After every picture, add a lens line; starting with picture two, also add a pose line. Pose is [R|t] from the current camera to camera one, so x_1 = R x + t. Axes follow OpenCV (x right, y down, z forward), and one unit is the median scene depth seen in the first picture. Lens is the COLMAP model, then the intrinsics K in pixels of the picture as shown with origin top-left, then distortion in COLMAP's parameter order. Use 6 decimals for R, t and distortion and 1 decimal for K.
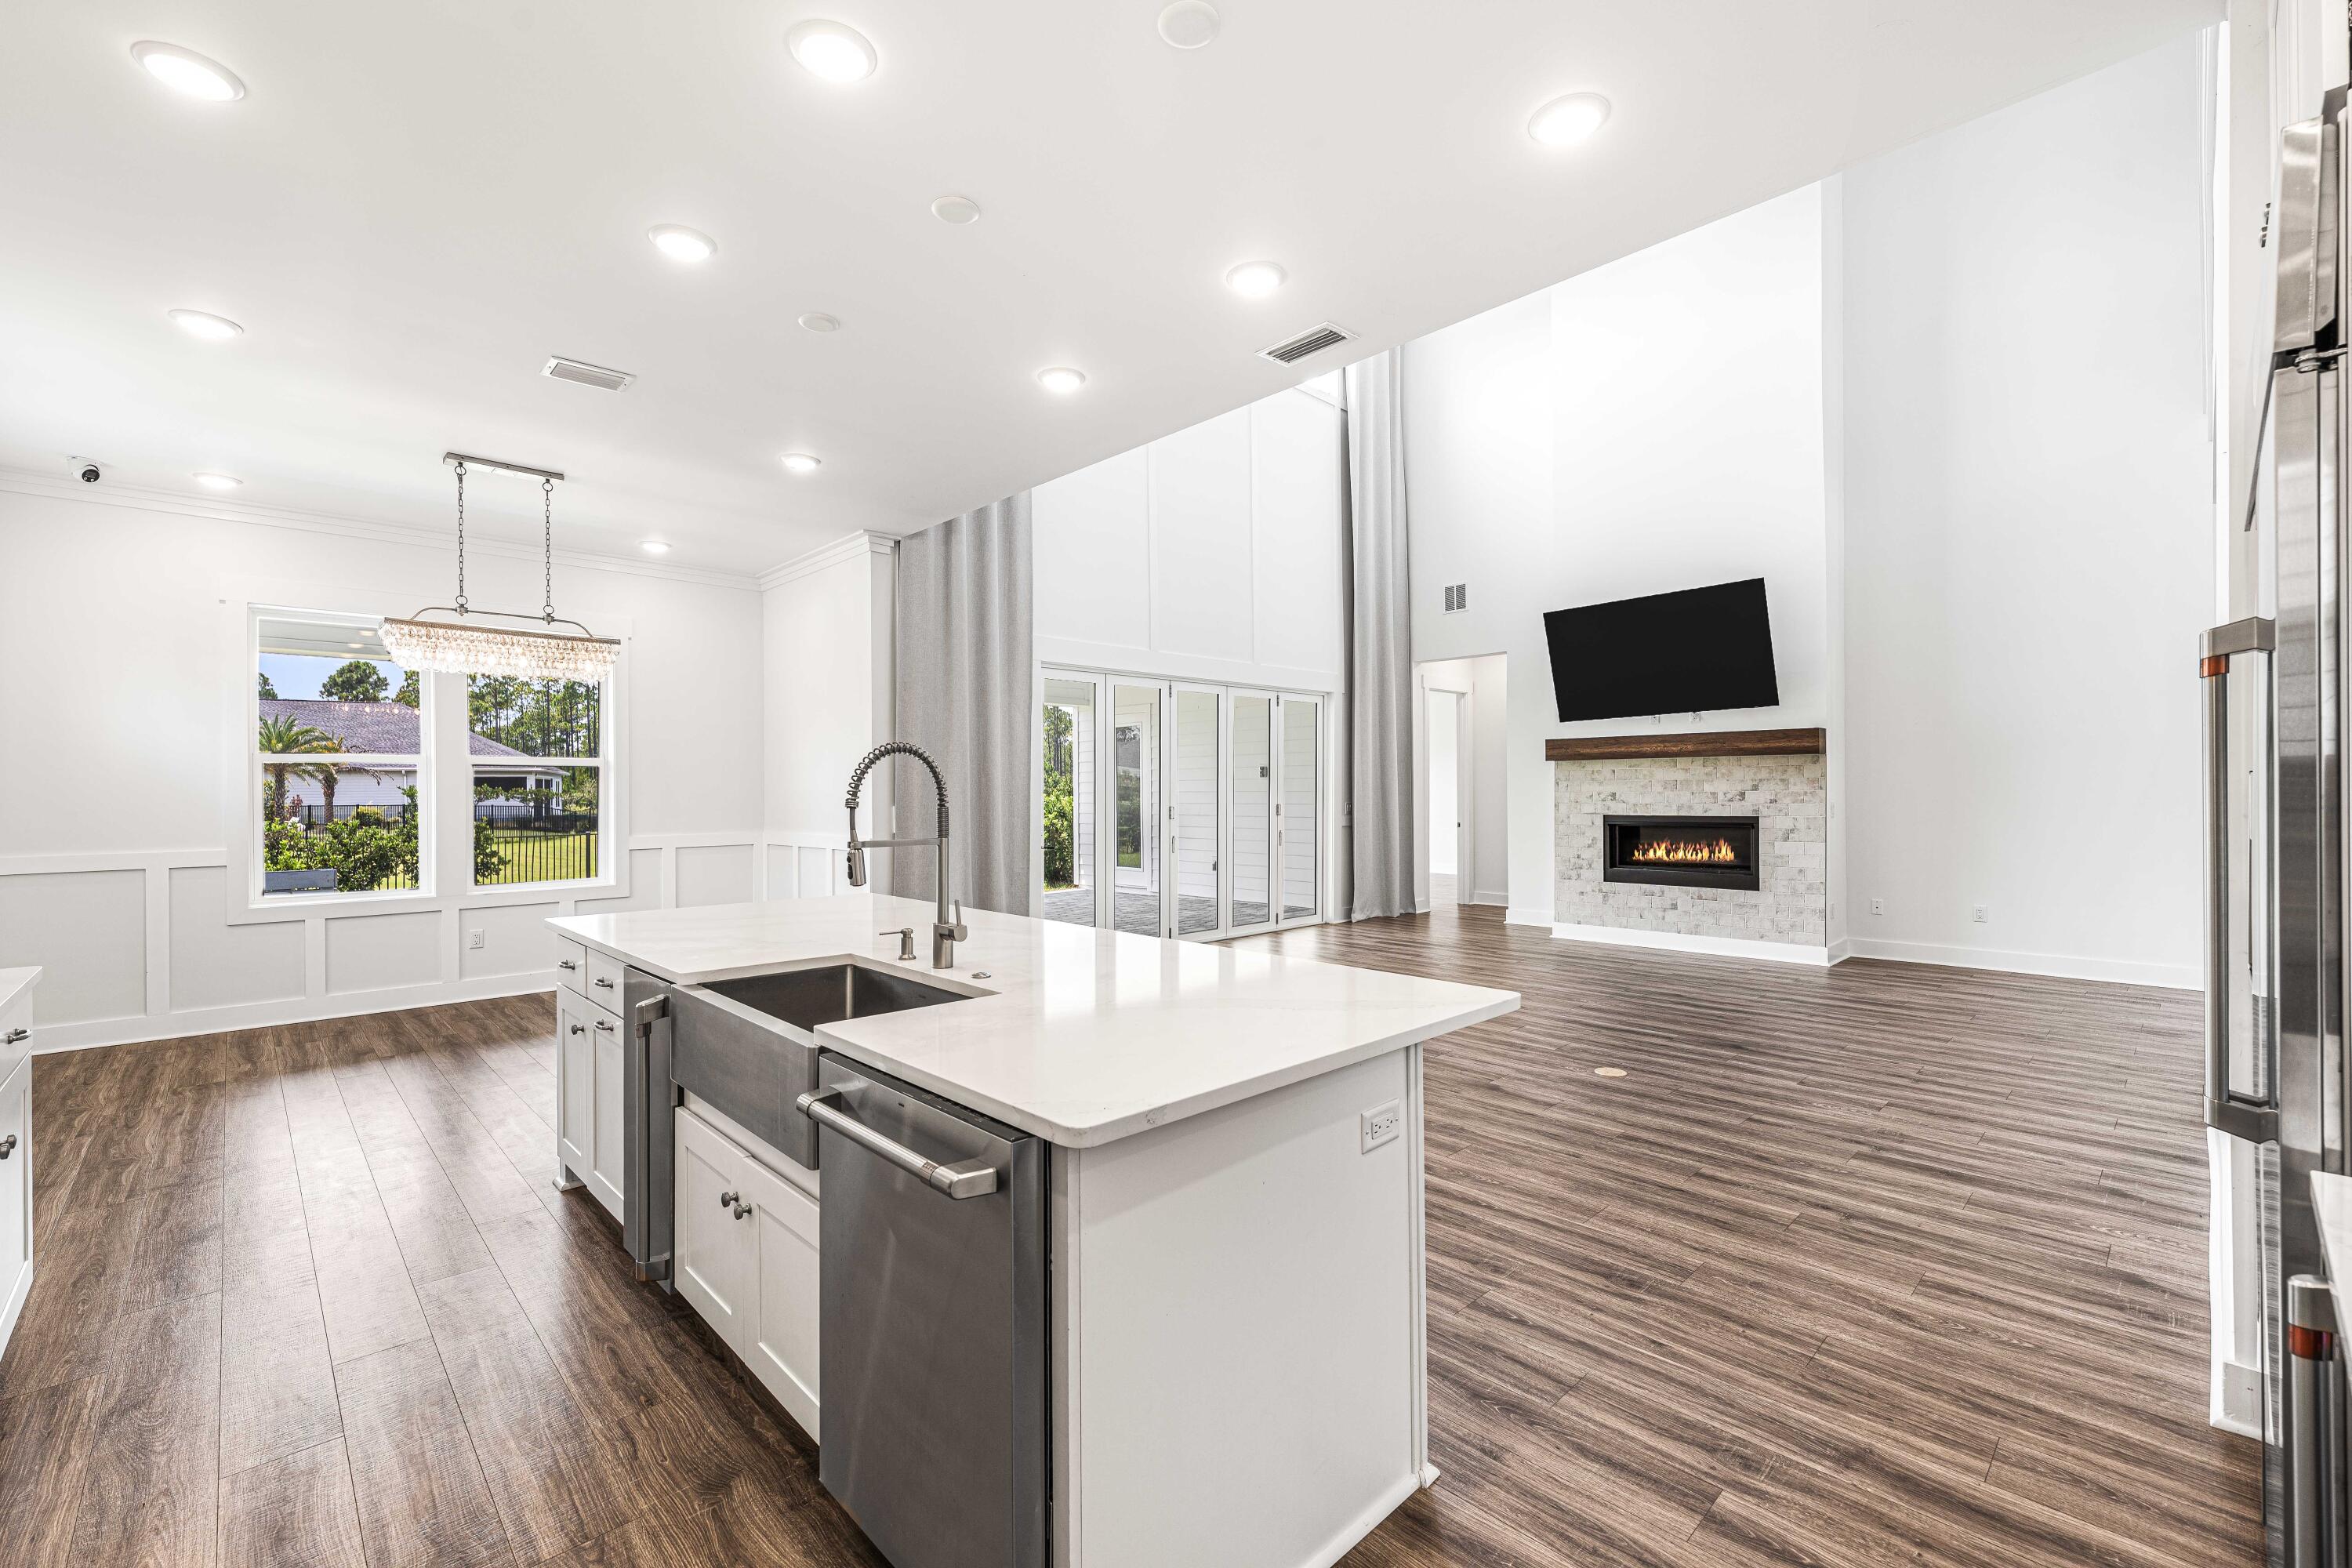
lens RADIAL K [[982.3, 0, 1169.6], [0, 982.3, 785.0], [0, 0, 1]] dist [-0.000857, 0.000028]
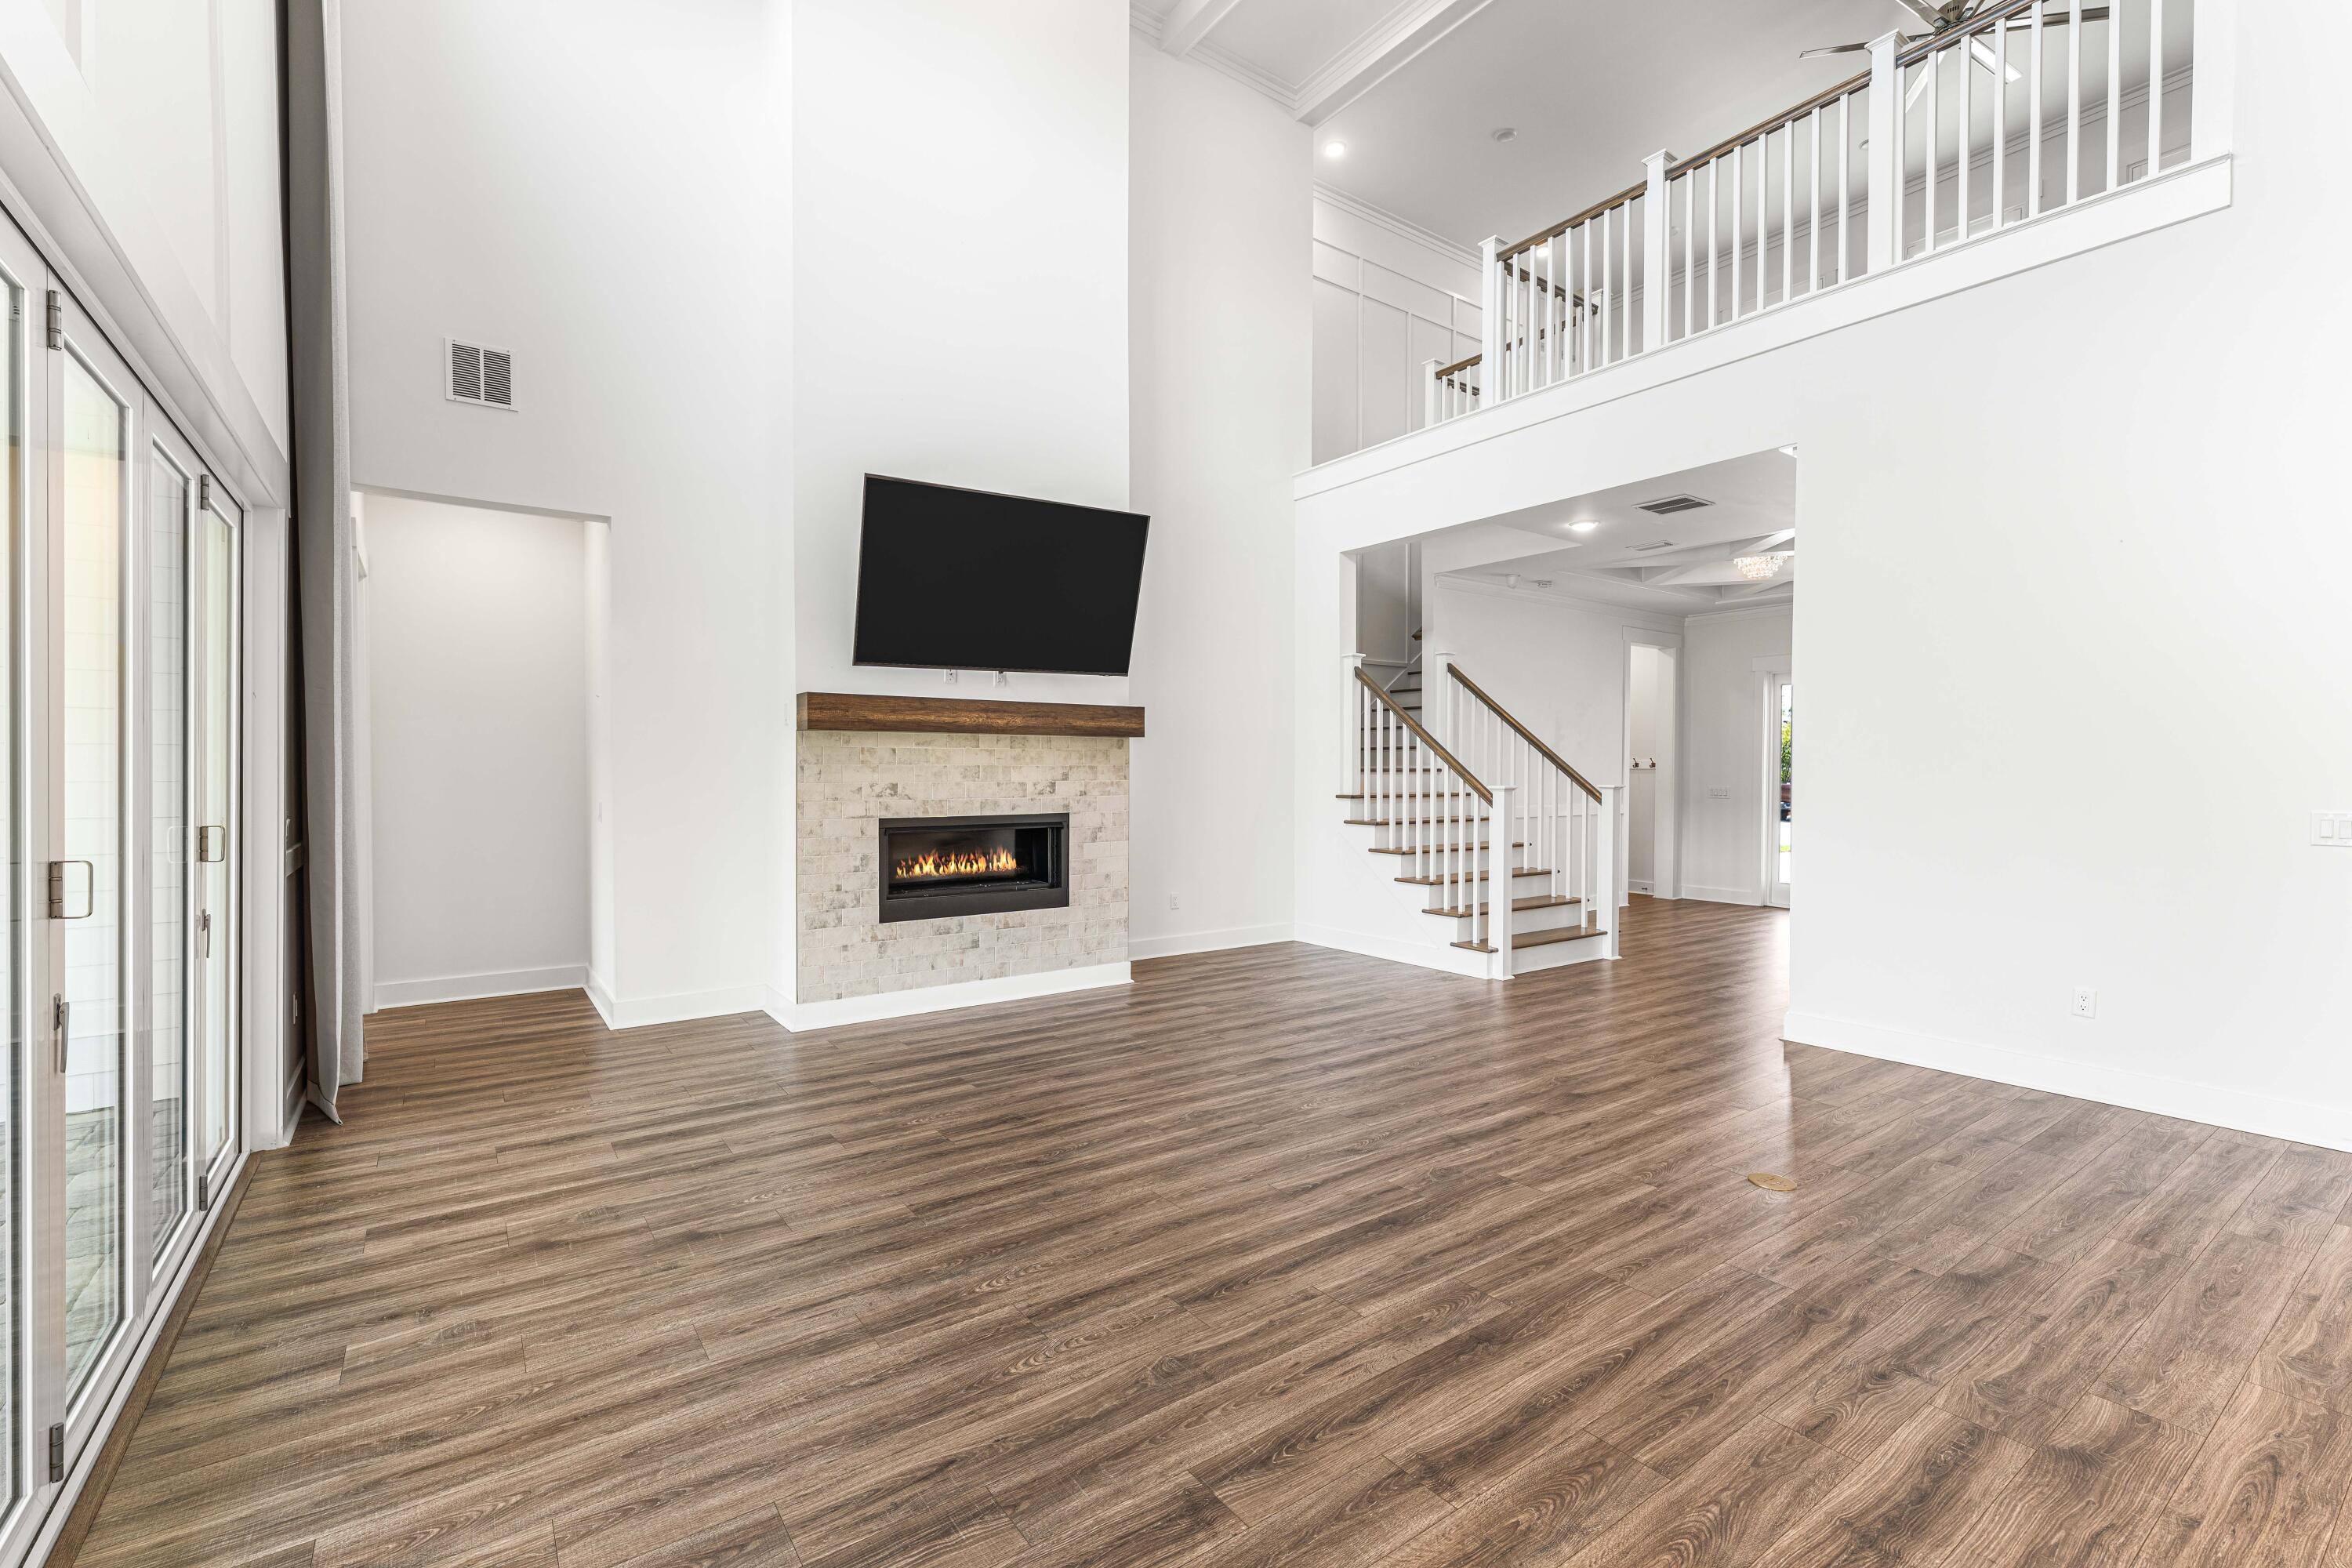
lens RADIAL K [[1014.2, 0, 1171.1], [0, 1014.2, 789.9], [0, 0, 1]] dist [-0.003713, 0.001560]
pose [[0.143803, -0.012997, 0.989521, -0.243345], [-0.007075, 0.999875, 0.014161, 0.001550], [-0.989581, -0.009038, 0.143693, 0.969314]]
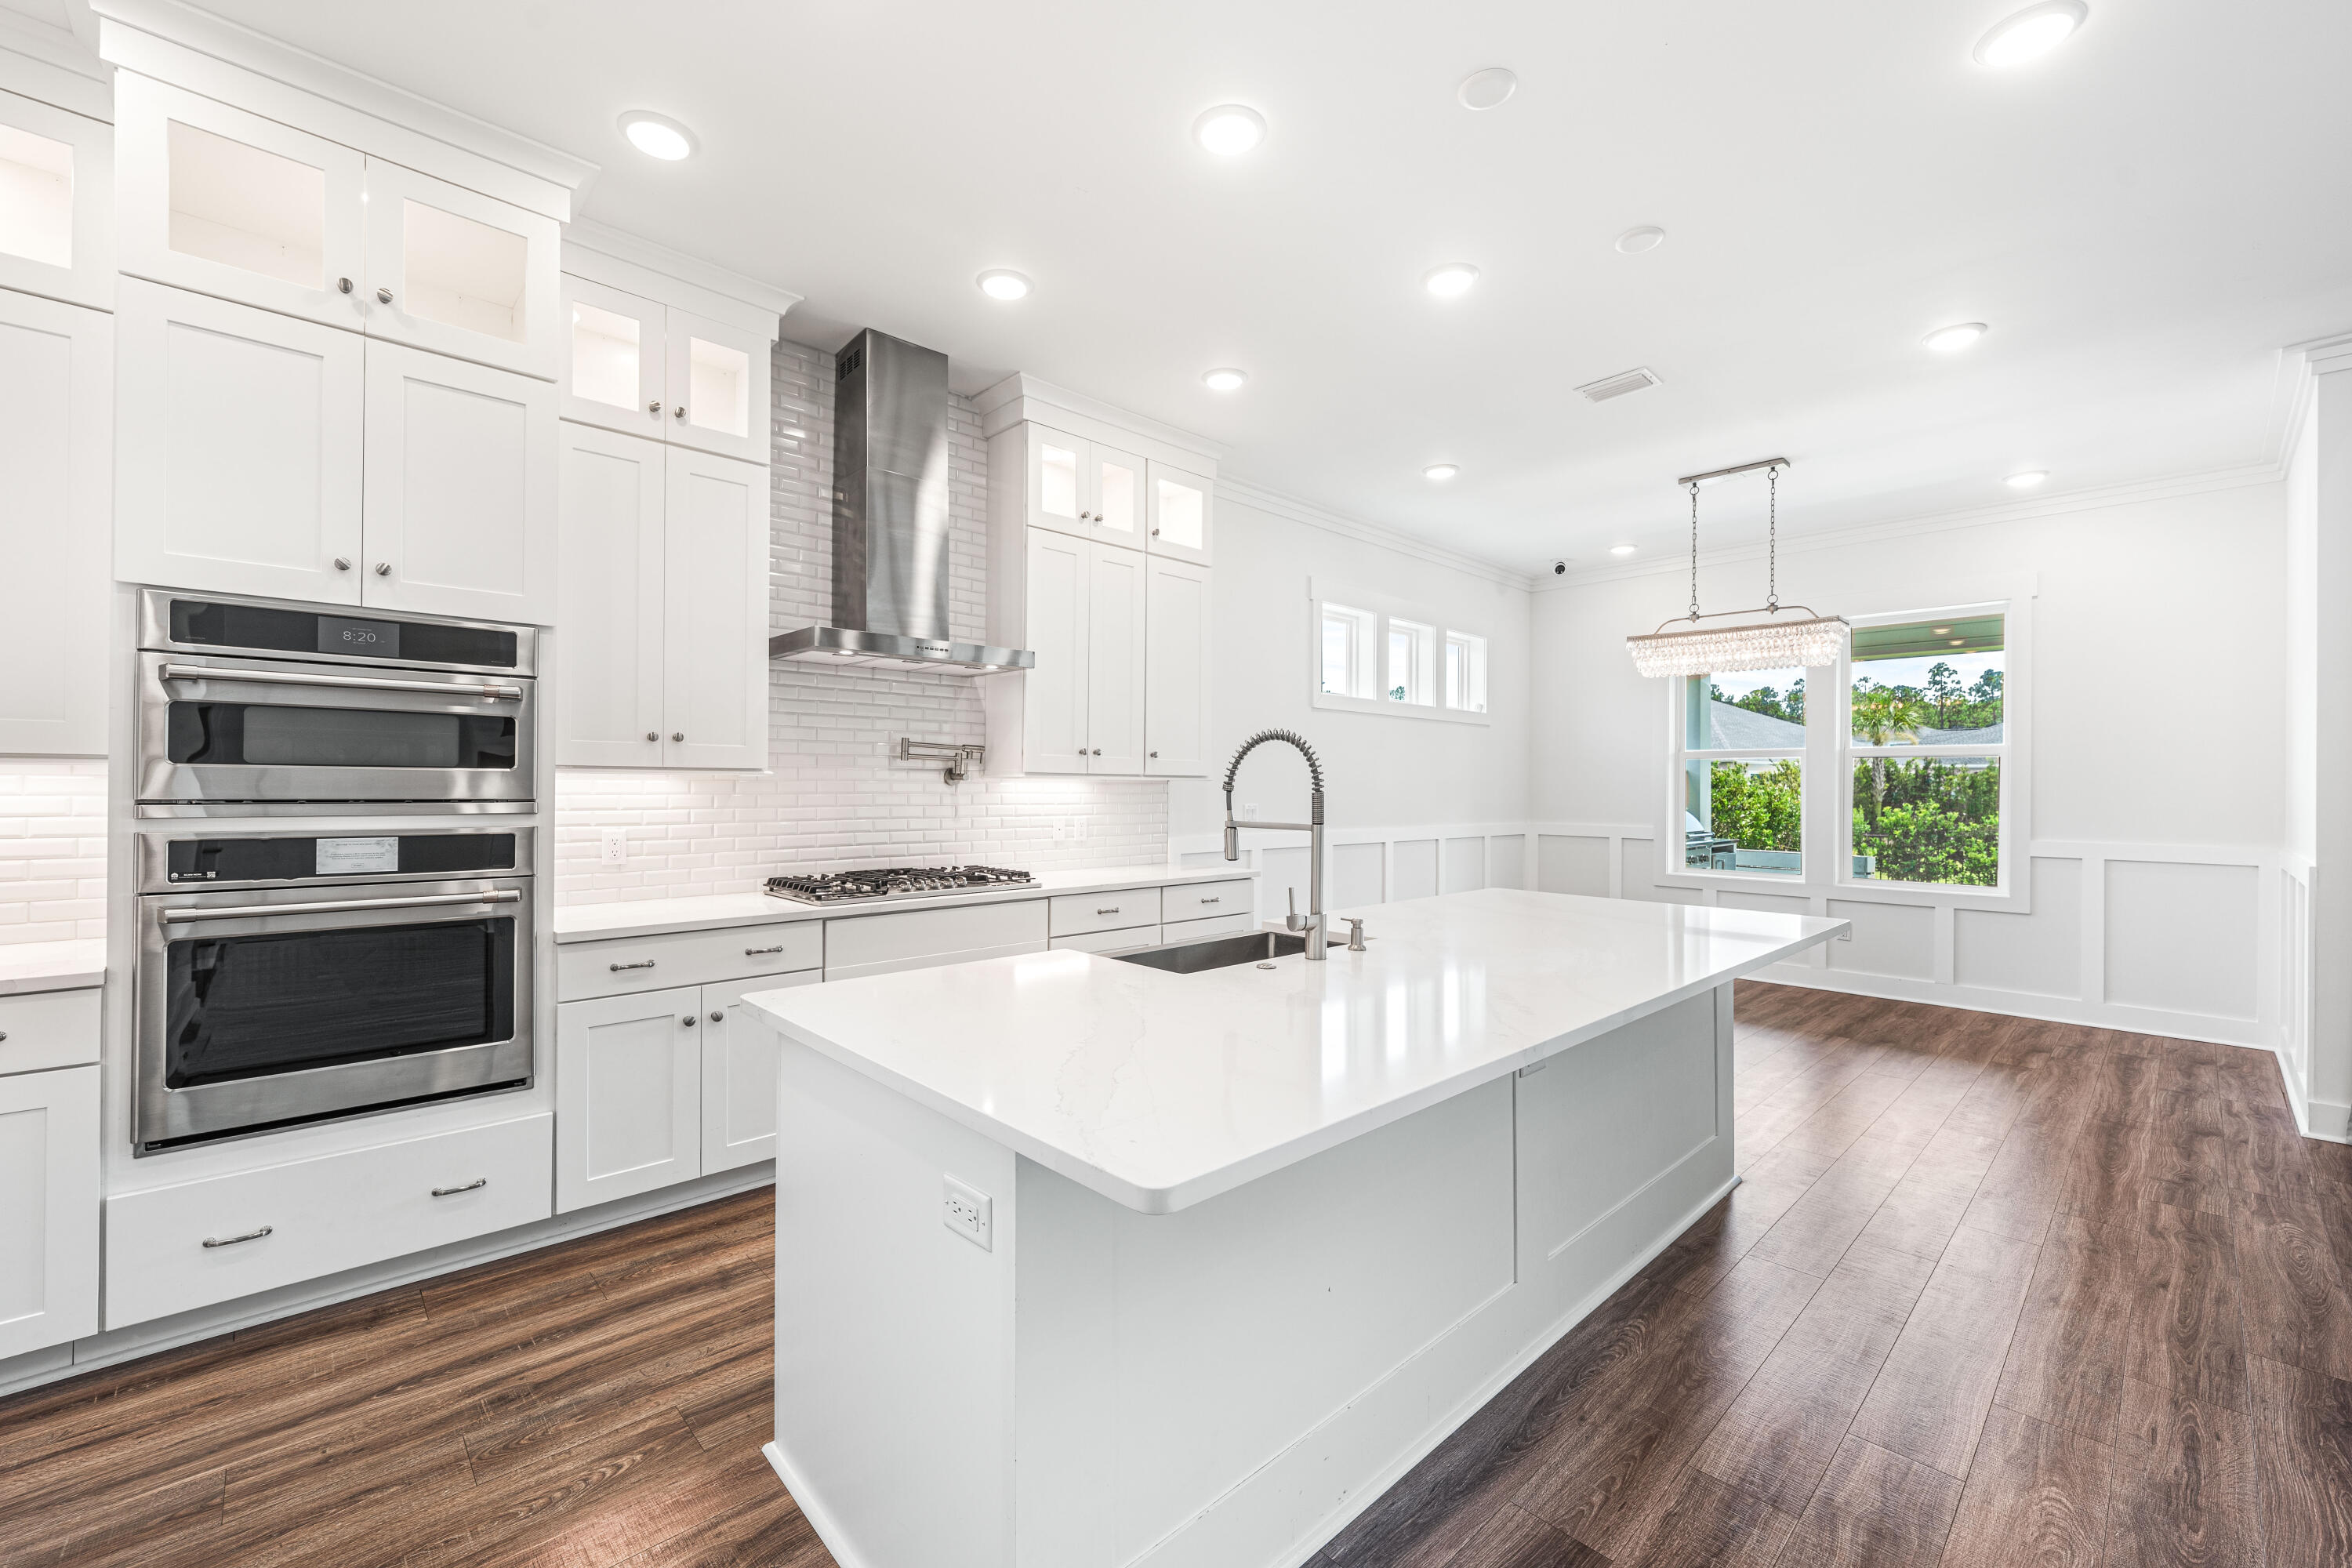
lens RADIAL K [[936.1, 0, 1165.3], [0, 936.1, 772.2], [0, 0, 1]] dist [-0.007831, 0.000160]
pose [[-0.008814, -0.008043, -0.999929, 0.254442], [-0.001744, 0.999966, -0.008028, 0.003846], [0.999960, 0.001673, -0.008828, 0.322758]]
